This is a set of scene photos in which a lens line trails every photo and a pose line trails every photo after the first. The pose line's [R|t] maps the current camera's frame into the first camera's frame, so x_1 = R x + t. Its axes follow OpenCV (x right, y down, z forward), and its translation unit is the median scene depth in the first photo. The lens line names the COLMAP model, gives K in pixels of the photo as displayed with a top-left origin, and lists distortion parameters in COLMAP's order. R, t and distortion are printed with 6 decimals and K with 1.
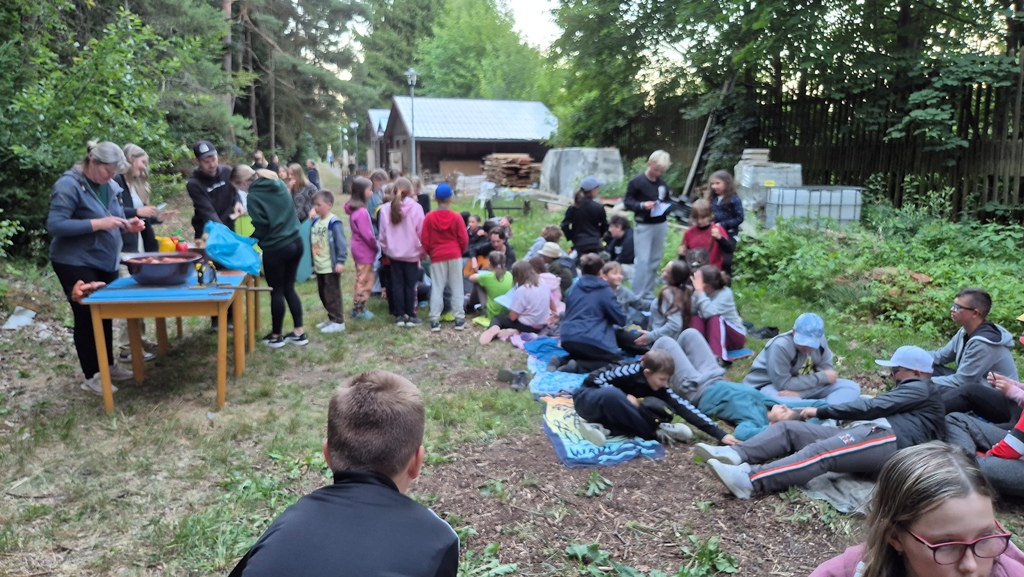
lens RADIAL K [[687.5, 0, 513.8], [0, 687.5, 284.6], [0, 0, 1]] dist [0.057234, -0.050852]
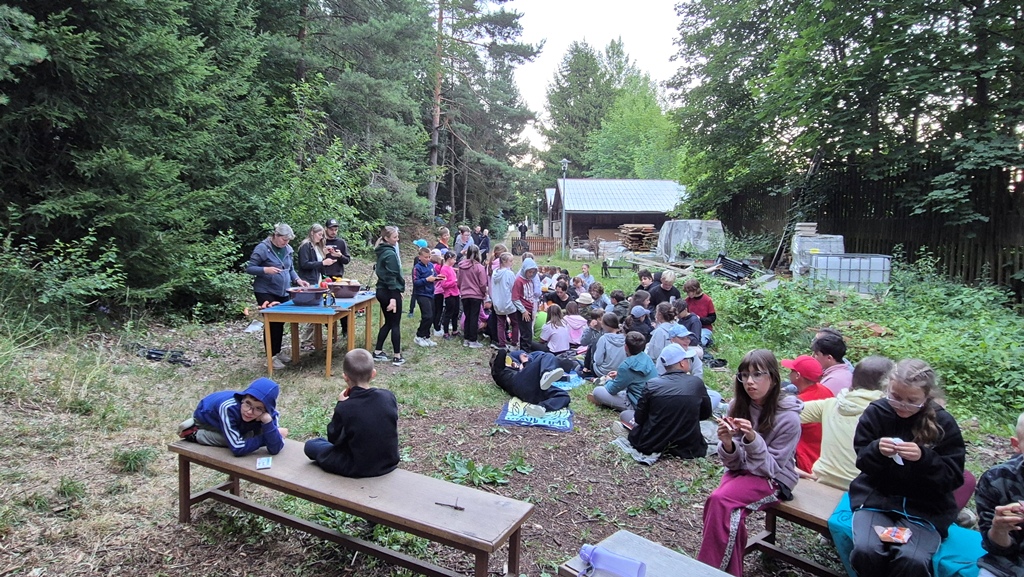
lens RADIAL K [[599.9, 0, 516.8], [0, 599.9, 278.1], [0, 0, 1]] dist [0.000693, -0.004511]
pose [[0.959614, 0.024708, -0.280234, 0.092158], [-0.050909, 0.994941, -0.086606, 0.007971], [0.276676, 0.097375, 0.956017, -0.062851]]
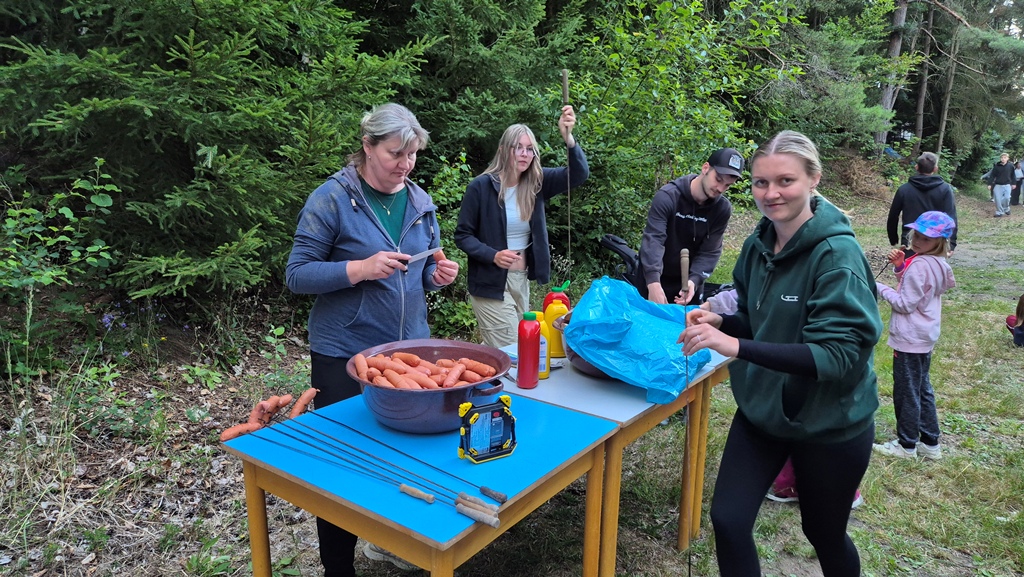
lens RADIAL K [[687.5, 0, 521.0], [0, 687.5, 270.0], [0, 0, 1]] dist [0.057234, -0.050852]
pose [[0.634555, 0.123729, -0.762910, -0.029021], [-0.146989, 0.988406, 0.038041, -0.027358], [0.758772, 0.088000, 0.645385, 0.166699]]
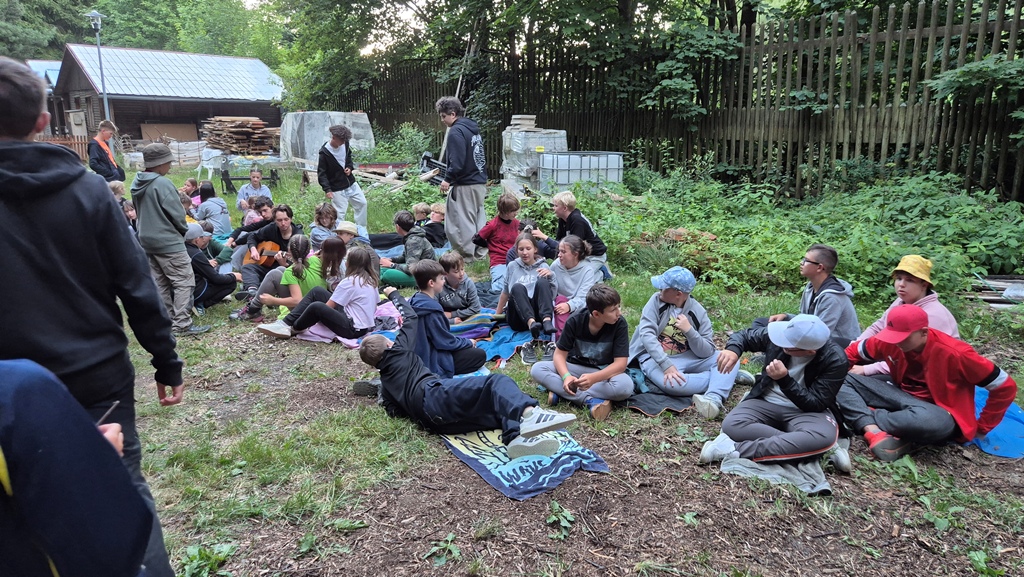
lens RADIAL K [[687.5, 0, 516.0], [0, 687.5, 281.7], [0, 0, 1]] dist [0.057234, -0.050852]
pose [[0.919535, -0.085303, 0.383639, -0.036607], [0.068110, 0.995978, 0.058208, -0.007211], [-0.387062, -0.027395, 0.921647, 0.041926]]
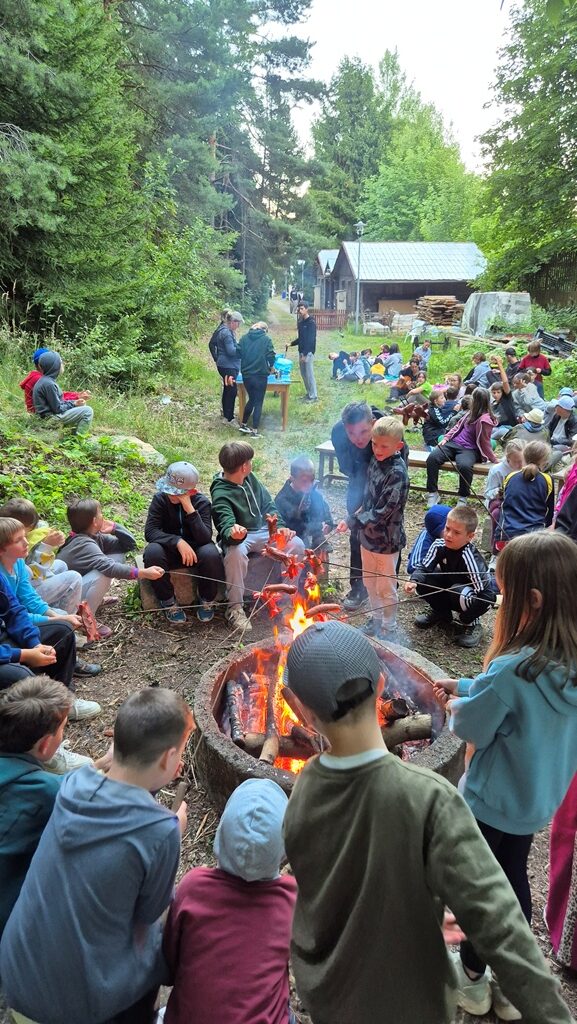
lens RADIAL K [[687.5, 0, 292.2], [0, 687.5, 519.7], [0, 0, 1]] dist [0.057234, -0.050852]
pose [[0.975521, 0.064171, -0.210337, 0.024030], [-0.033598, 0.988740, 0.145824, 0.027900], [0.217326, -0.135187, 0.966692, -0.272267]]
